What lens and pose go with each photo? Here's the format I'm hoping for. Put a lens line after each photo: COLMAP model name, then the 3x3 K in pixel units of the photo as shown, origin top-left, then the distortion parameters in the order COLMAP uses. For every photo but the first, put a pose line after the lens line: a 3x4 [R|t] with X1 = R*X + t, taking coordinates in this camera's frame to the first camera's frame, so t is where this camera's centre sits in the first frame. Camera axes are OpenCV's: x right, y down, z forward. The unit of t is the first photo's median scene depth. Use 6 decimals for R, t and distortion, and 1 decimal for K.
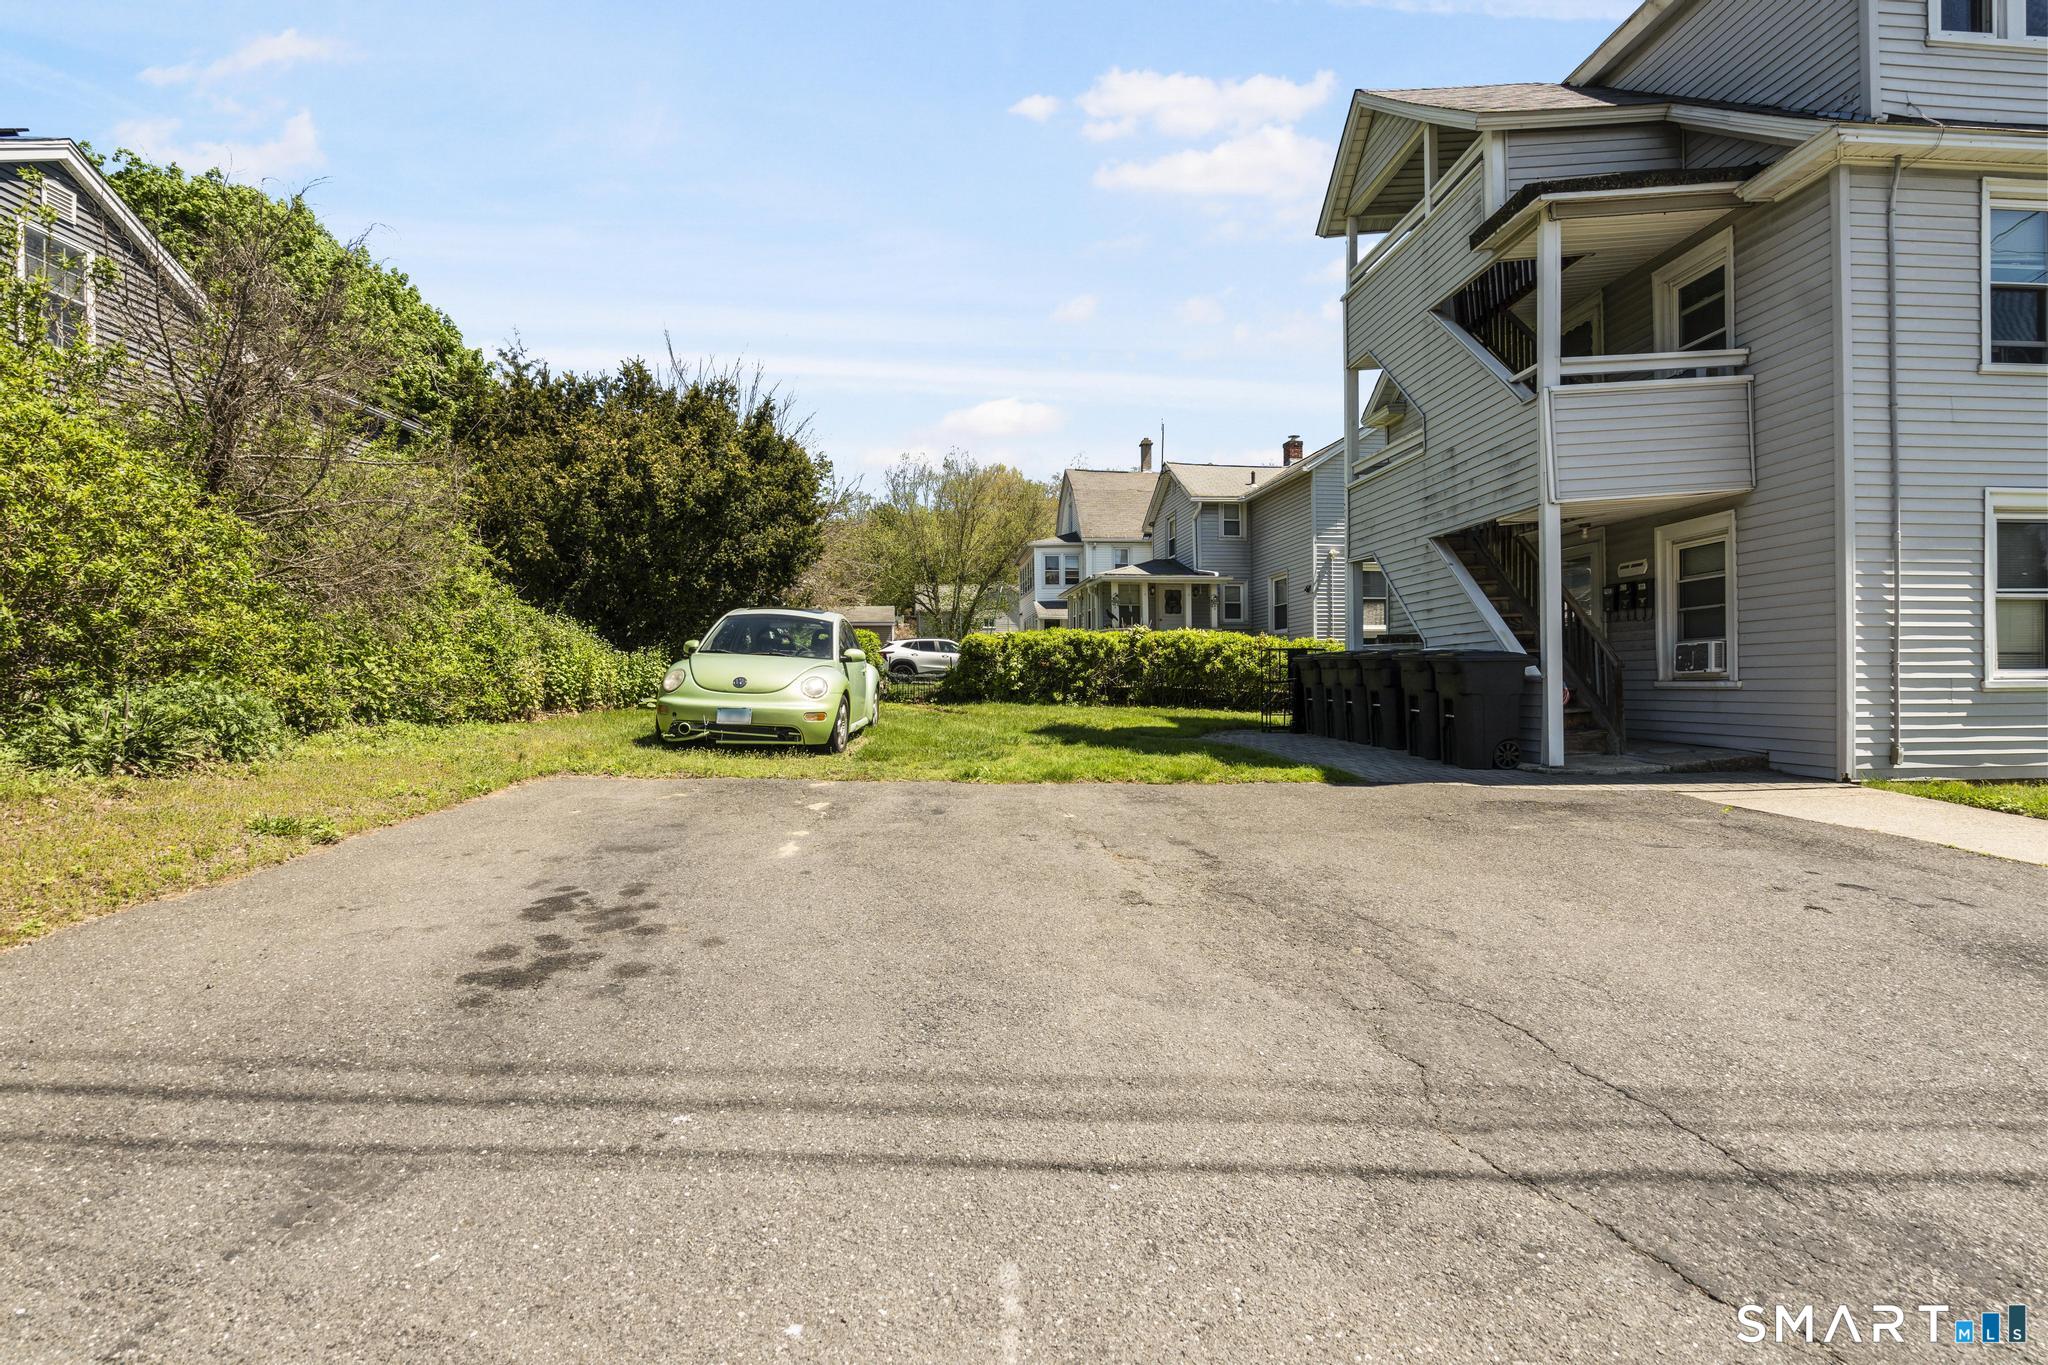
lens RADIAL K [[913.8, 0, 1020.4], [0, 913.8, 687.7], [0, 0, 1]] dist [-0.010133, 0.003674]
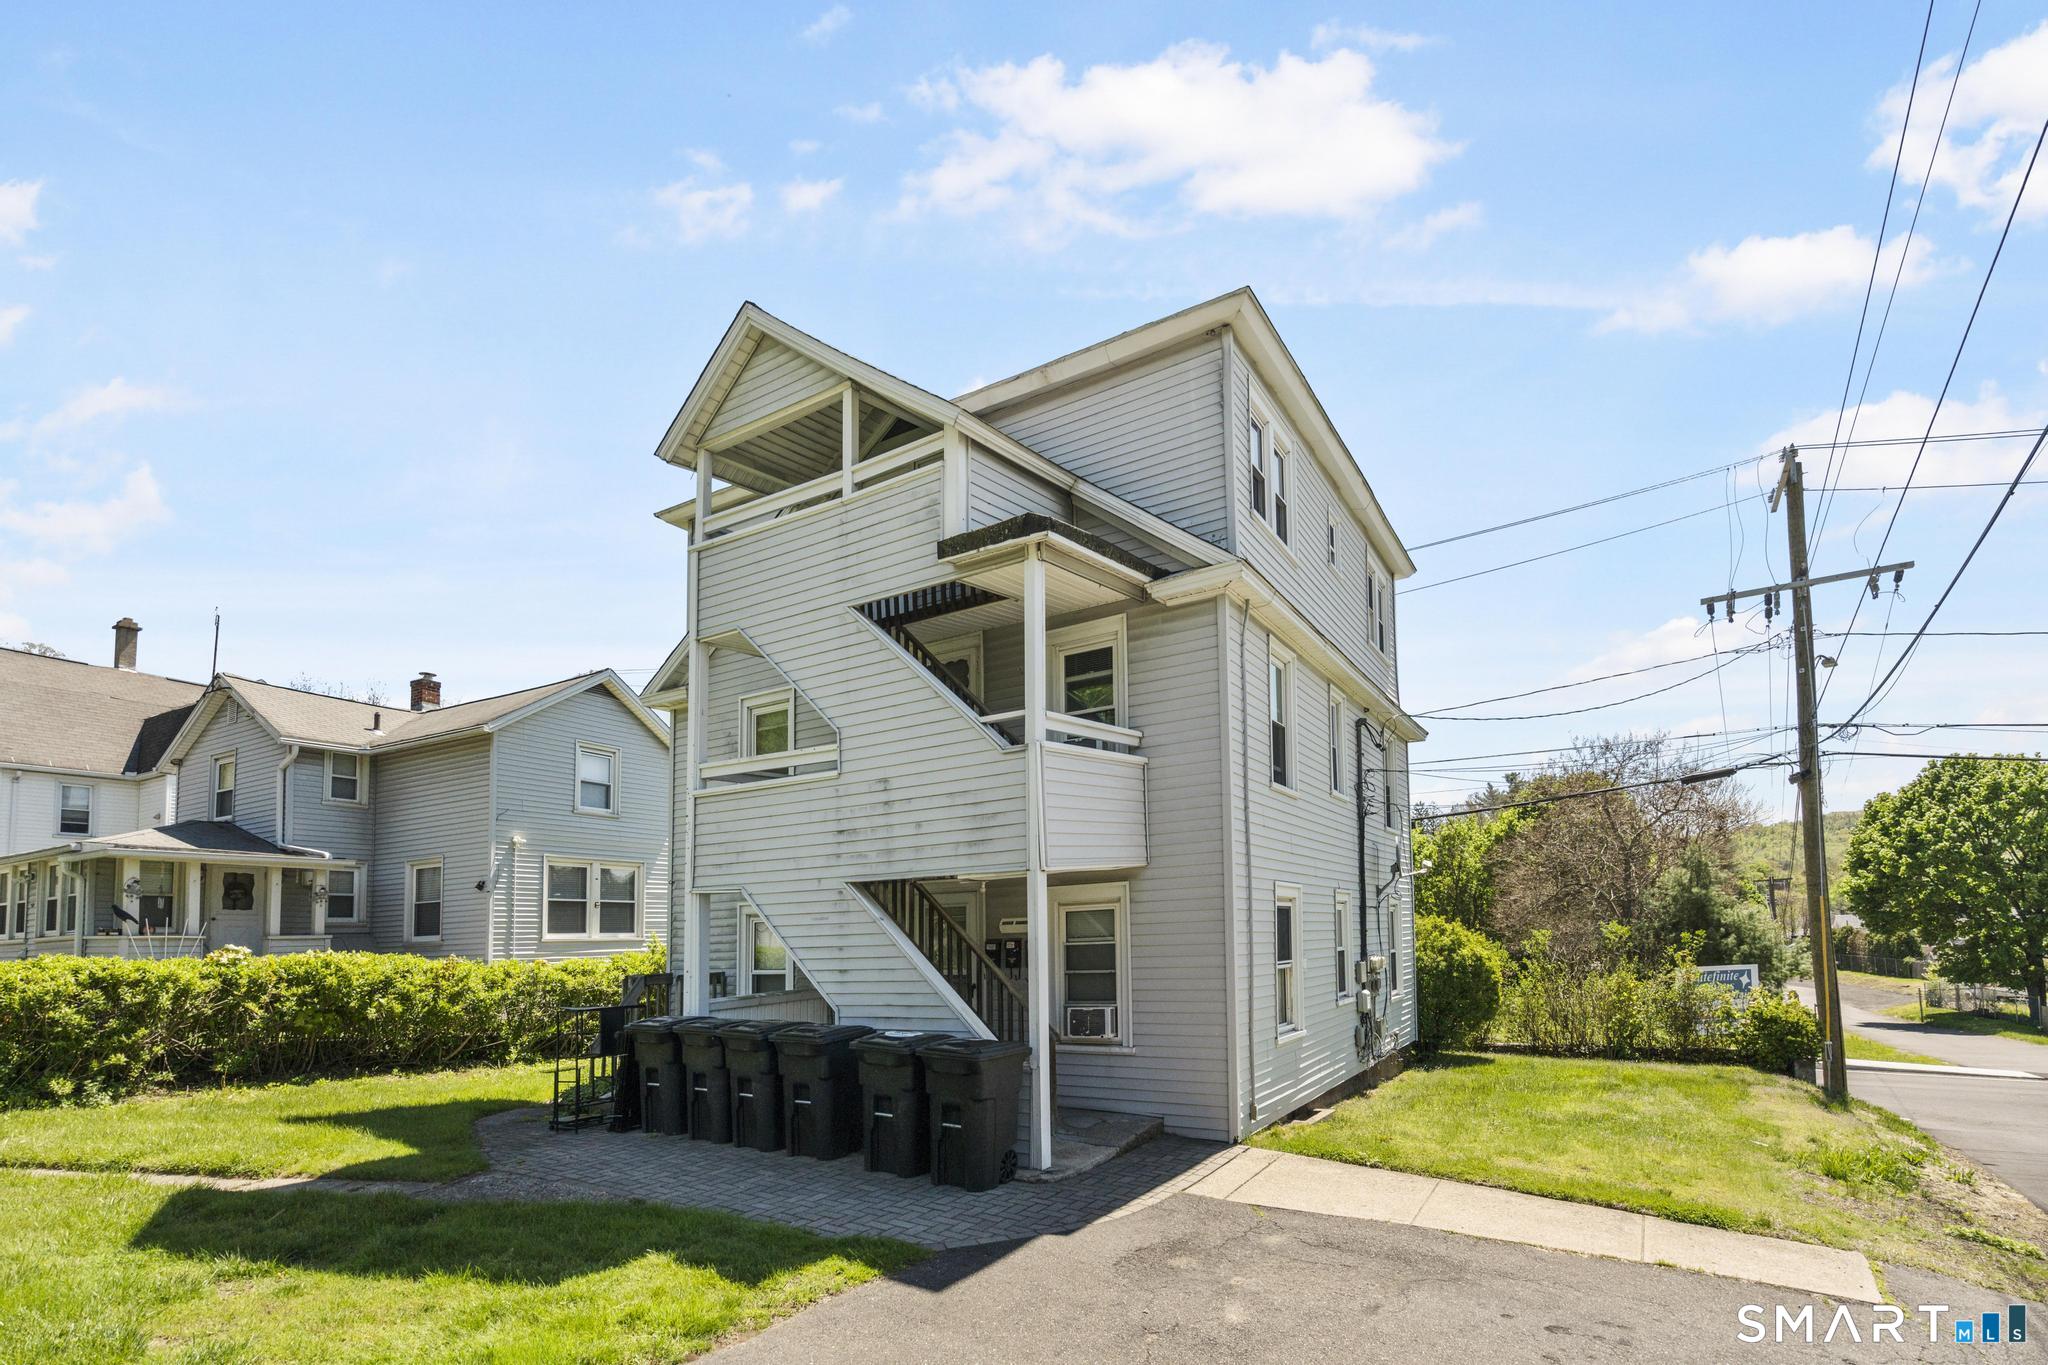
lens RADIAL K [[992.0, 0, 1018.0], [0, 992.0, 887.5], [0, 0, 1]] dist [-0.001413, 0.001231]
pose [[0.599344, 0.036687, 0.799650, -0.167461], [0.023046, 0.997744, -0.063048, -0.104461], [-0.800159, 0.056216, 0.597147, 0.368961]]
